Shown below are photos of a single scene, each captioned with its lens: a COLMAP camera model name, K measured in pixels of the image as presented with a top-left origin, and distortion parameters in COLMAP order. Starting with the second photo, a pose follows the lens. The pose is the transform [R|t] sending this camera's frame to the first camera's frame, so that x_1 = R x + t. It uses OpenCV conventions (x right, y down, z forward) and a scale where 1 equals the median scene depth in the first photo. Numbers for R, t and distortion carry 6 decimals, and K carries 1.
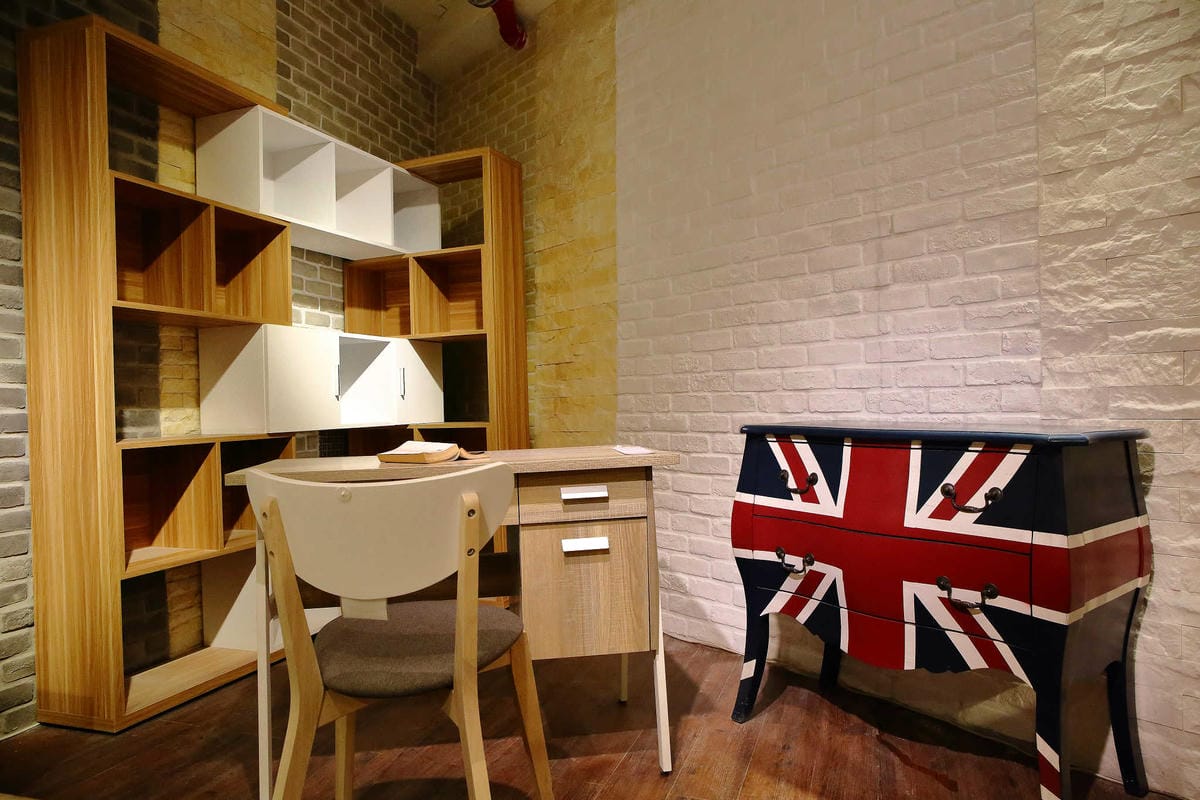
lens RADIAL K [[798.0, 0, 600.0], [0, 798.0, 400.0], [0, 0, 1]] dist [-0.099604, 0.074997]
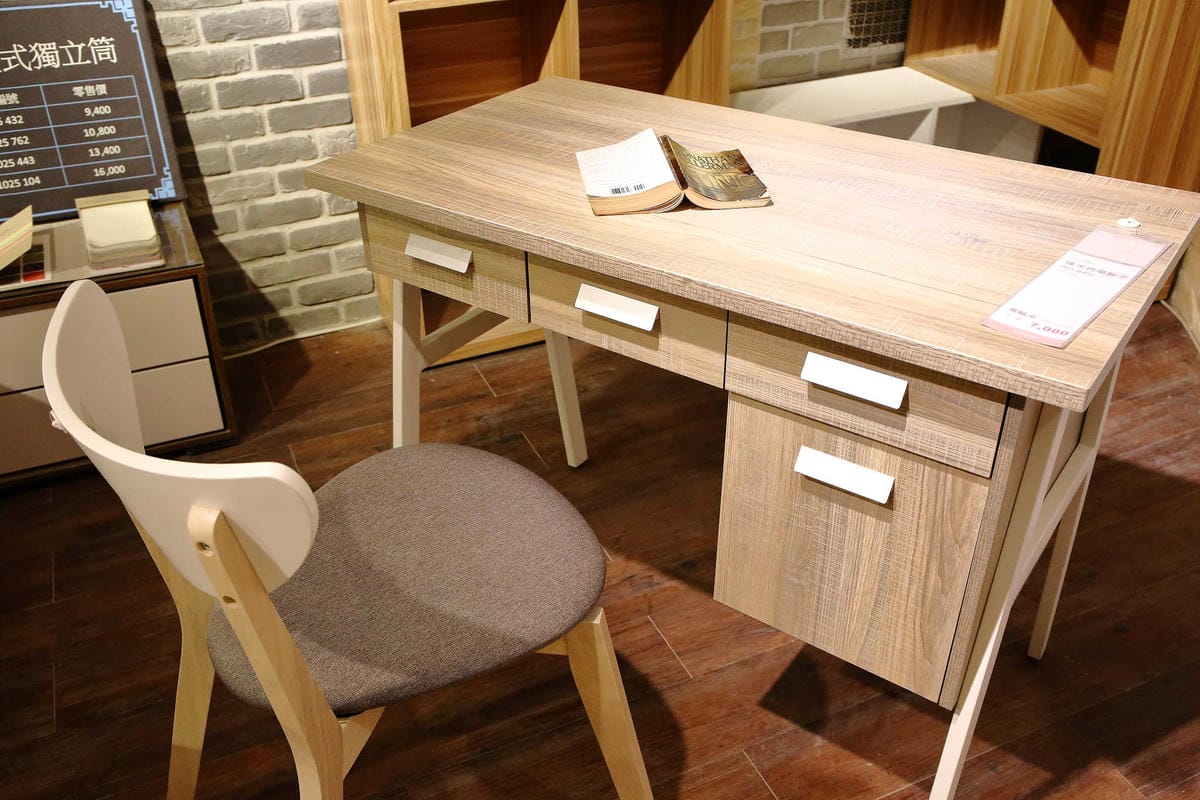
lens RADIAL K [[1070.7, 0, 600.0], [0, 1070.7, 400.0], [0, 0, 1]] dist [-0.048949, 0.103112]
pose [[0.683198, 0.404880, -0.607711, 0.209666], [-0.004421, 0.834493, 0.551001, -0.169091], [0.730219, -0.373756, 0.571914, 0.471432]]
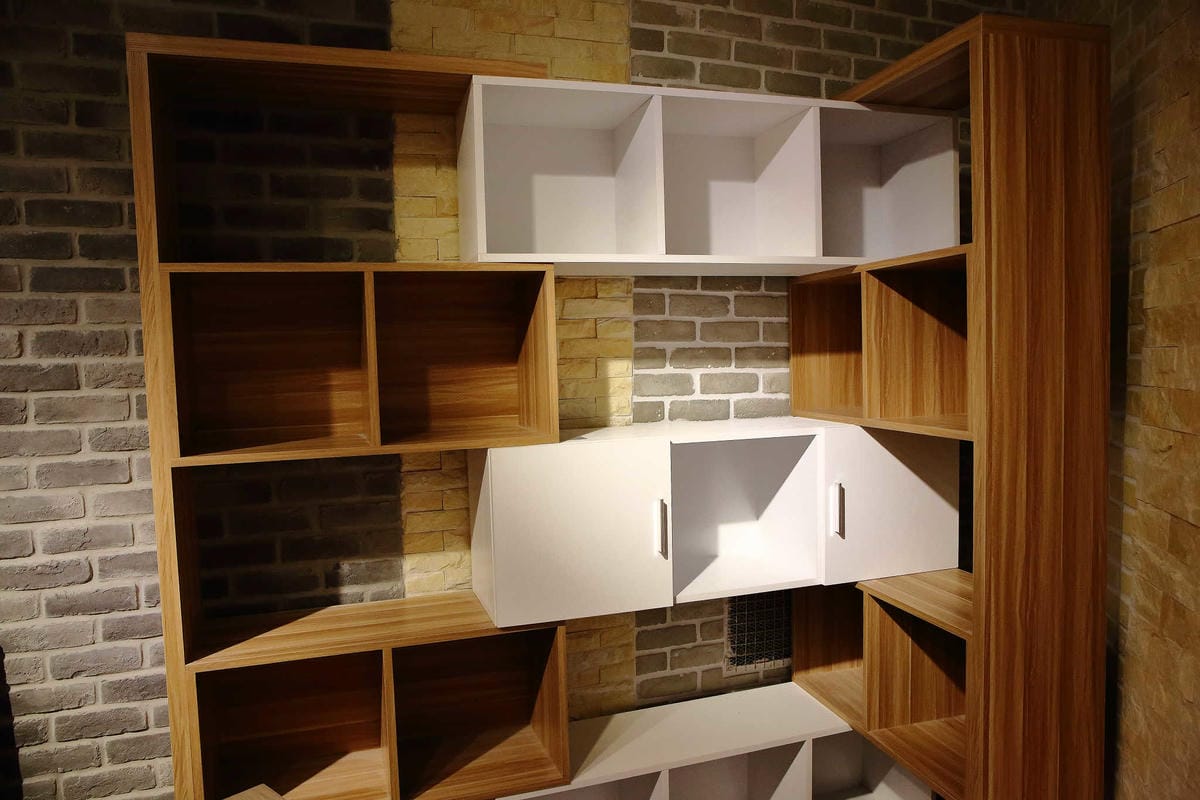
lens RADIAL K [[849.4, 0, 600.0], [0, 849.4, 400.0], [0, 0, 1]] dist [-0.095666, 0.078988]
pose [[0.606747, 0.061374, -0.792522, 0.168560], [0.006371, 0.996607, 0.082056, -0.236330], [0.794870, -0.054836, 0.604297, 0.857658]]
